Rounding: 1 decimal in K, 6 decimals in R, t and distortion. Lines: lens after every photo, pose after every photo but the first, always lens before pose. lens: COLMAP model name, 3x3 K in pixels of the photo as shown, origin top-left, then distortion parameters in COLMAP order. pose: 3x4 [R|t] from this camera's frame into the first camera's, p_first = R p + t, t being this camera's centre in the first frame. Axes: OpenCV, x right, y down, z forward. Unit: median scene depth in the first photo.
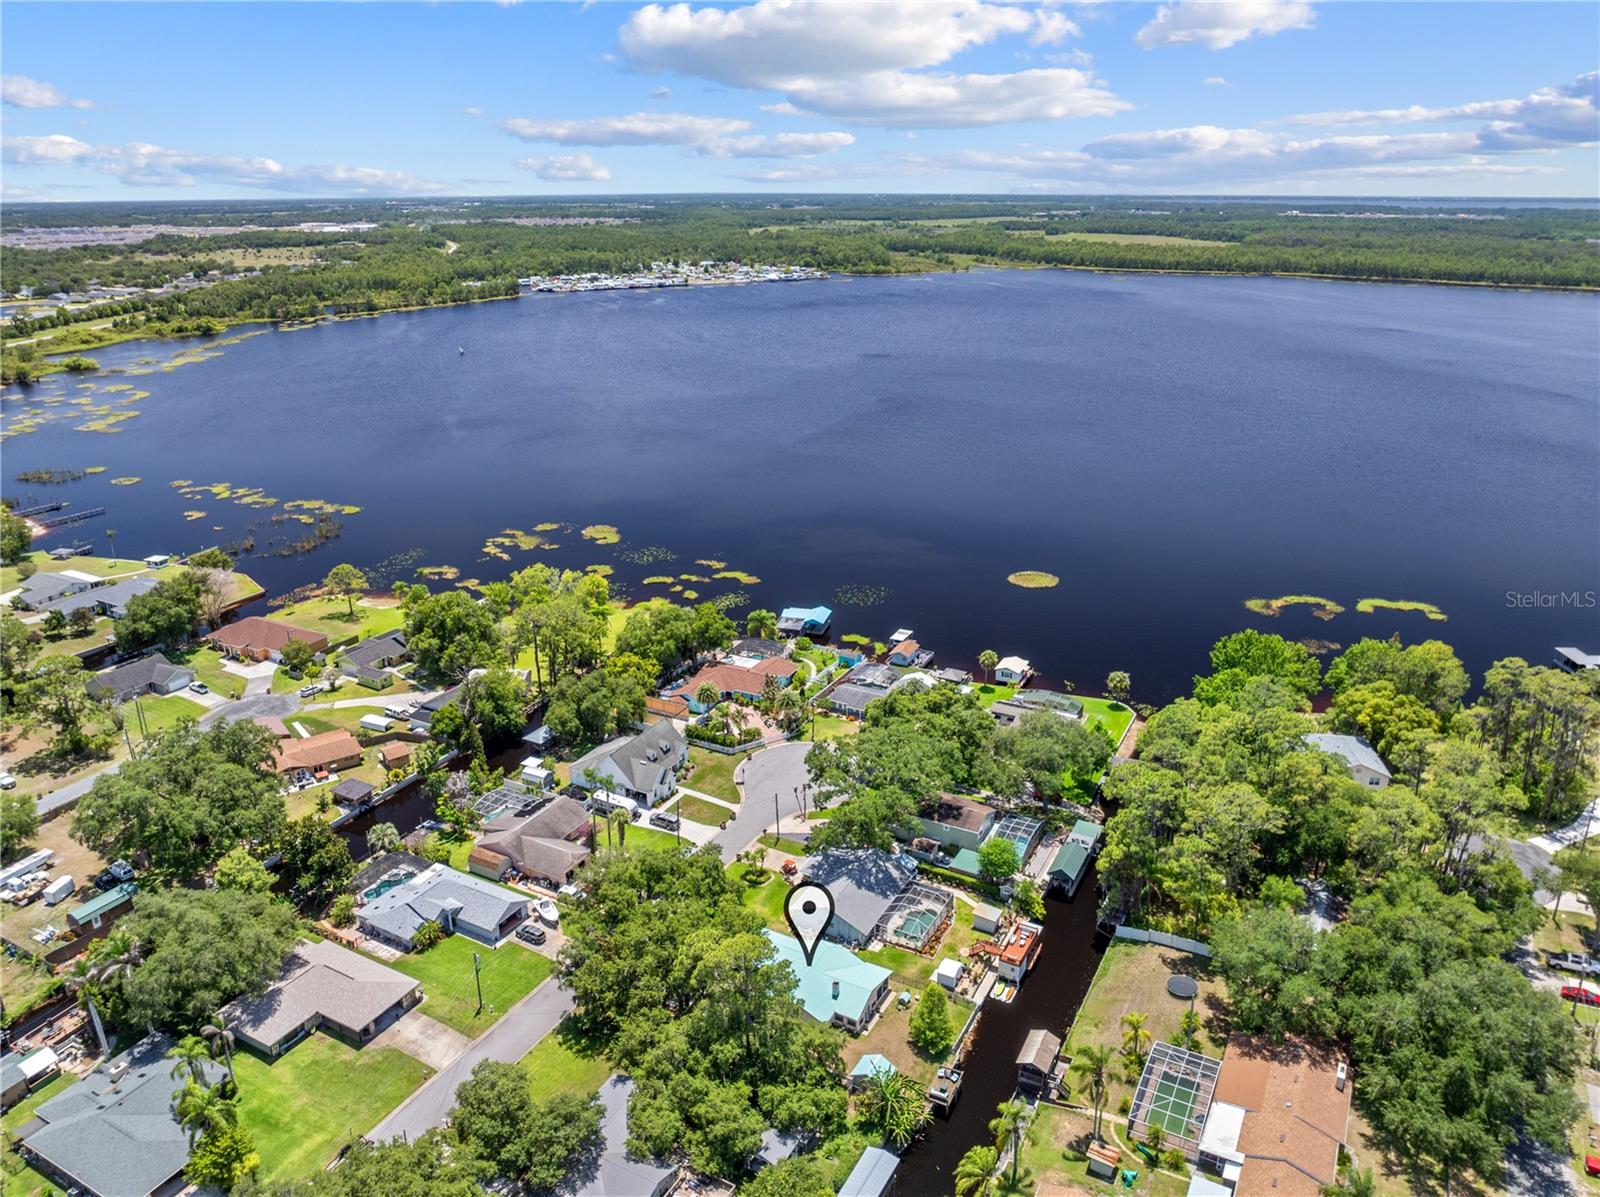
lens RADIAL K [[1128.1, 0, 806.4], [0, 1128.1, 593.8], [0, 0, 1]] dist [-0.040413, 0.015123]
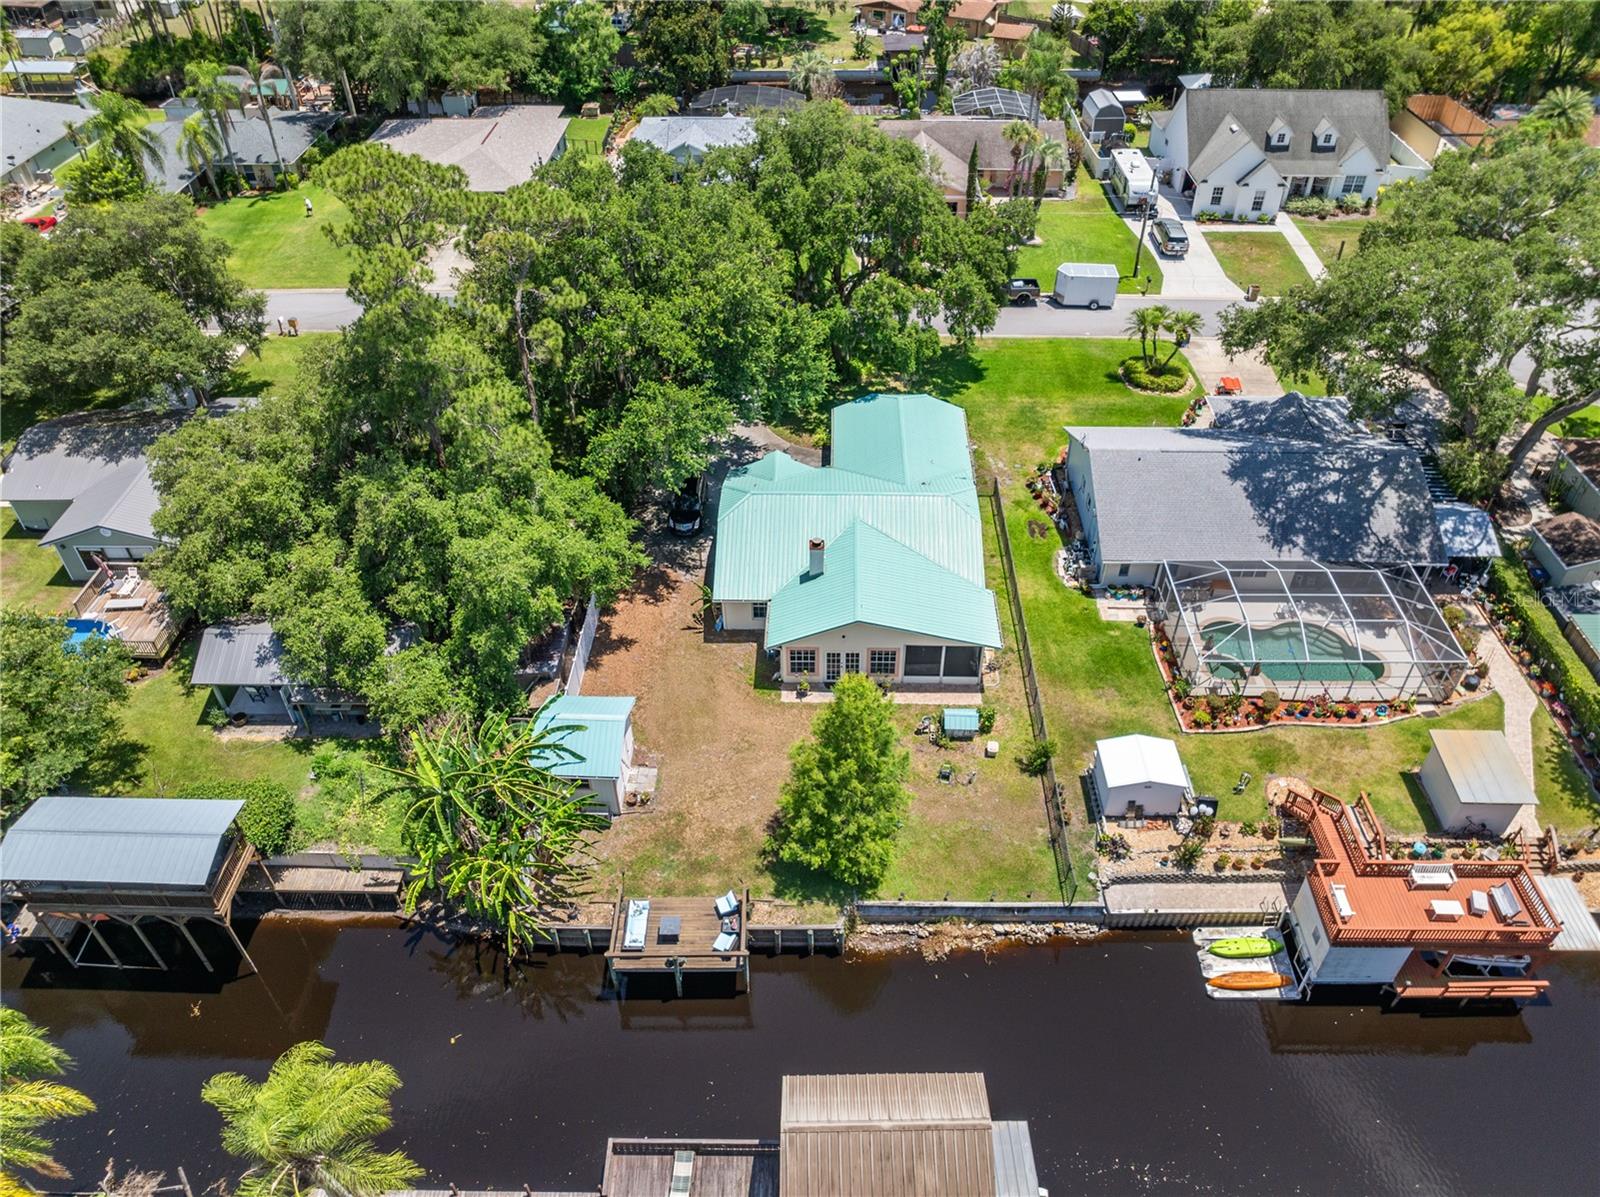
lens RADIAL K [[1128.1, 0, 810.3], [0, 1128.1, 594.0], [0, 0, 1]] dist [-0.040413, 0.015123]
pose [[0.465711, 0.576734, -0.671186, 0.180244], [-0.303121, 0.816538, 0.491308, 0.118891], [0.831403, -0.025357, 0.555091, 0.518954]]
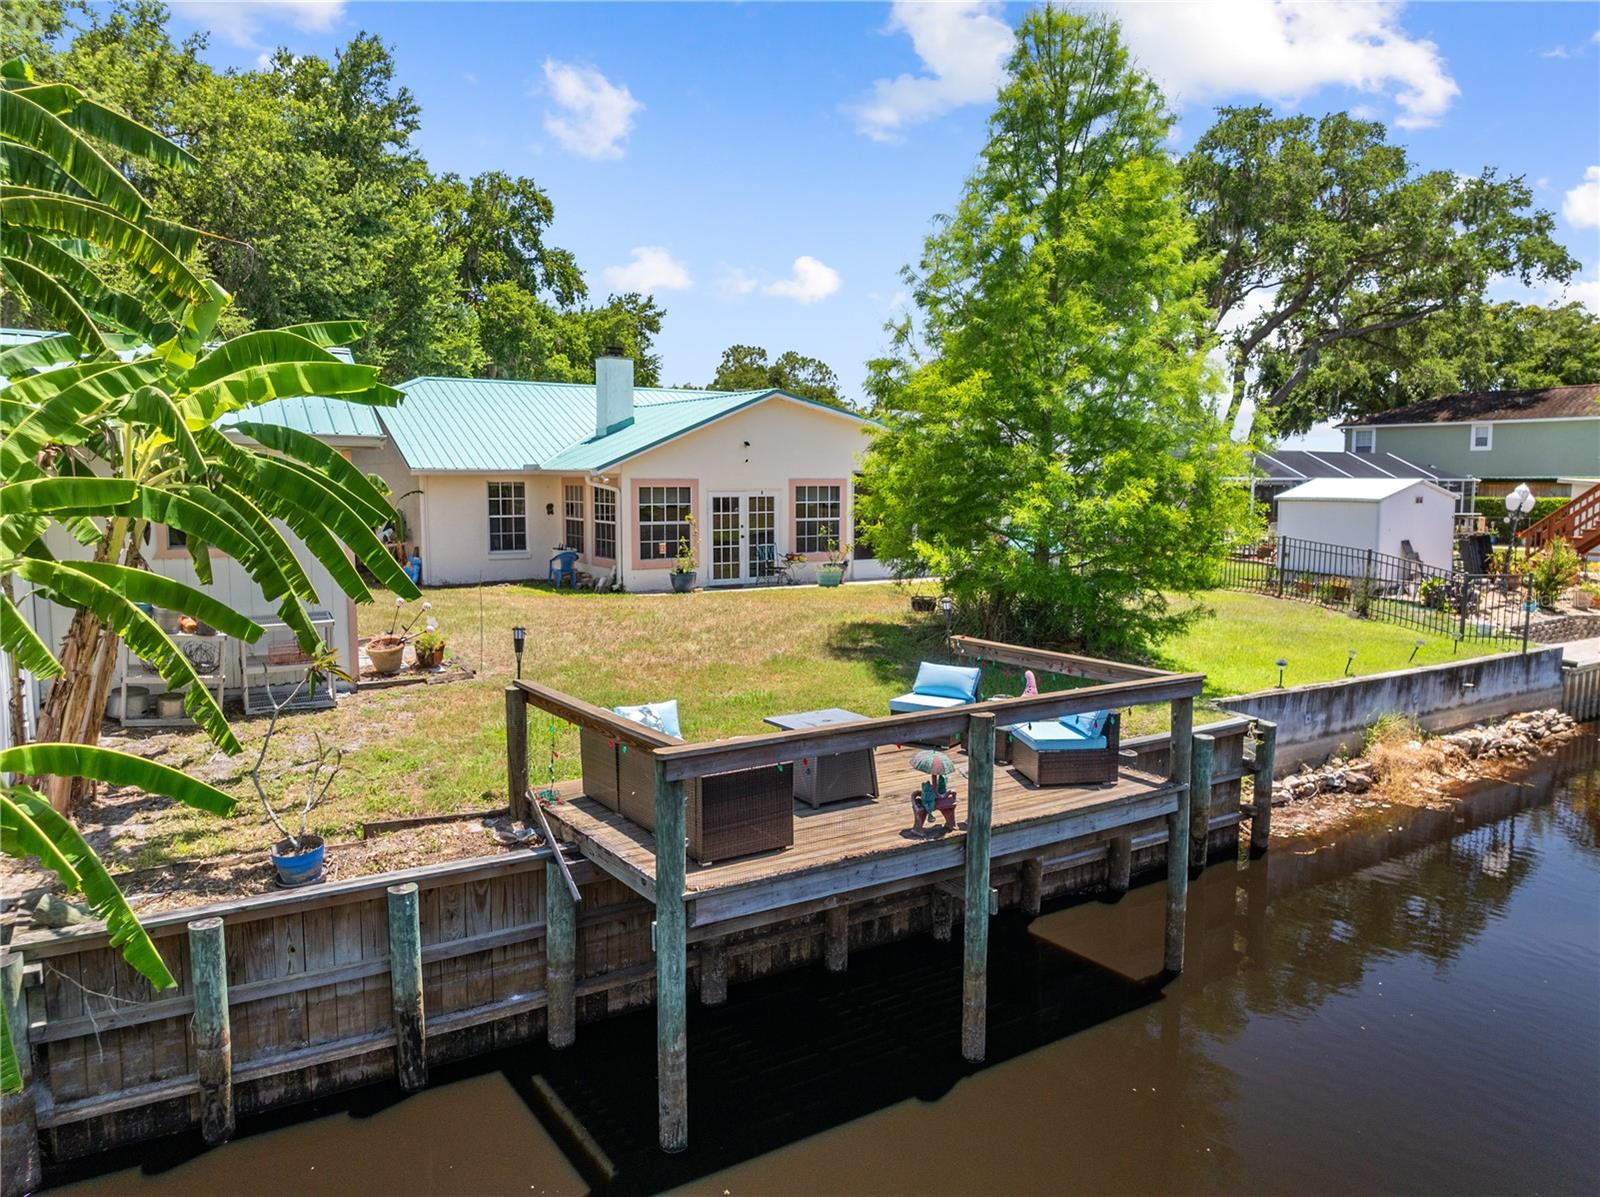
lens RADIAL K [[1128.1, 0, 797.3], [0, 1128.1, 593.3], [0, 0, 1]] dist [-0.040413, 0.015123]
pose [[0.874818, 0.051750, -0.481679, 0.091634], [-0.169289, 0.964251, -0.203865, 0.269940], [0.453910, 0.259888, 0.852305, 0.566138]]
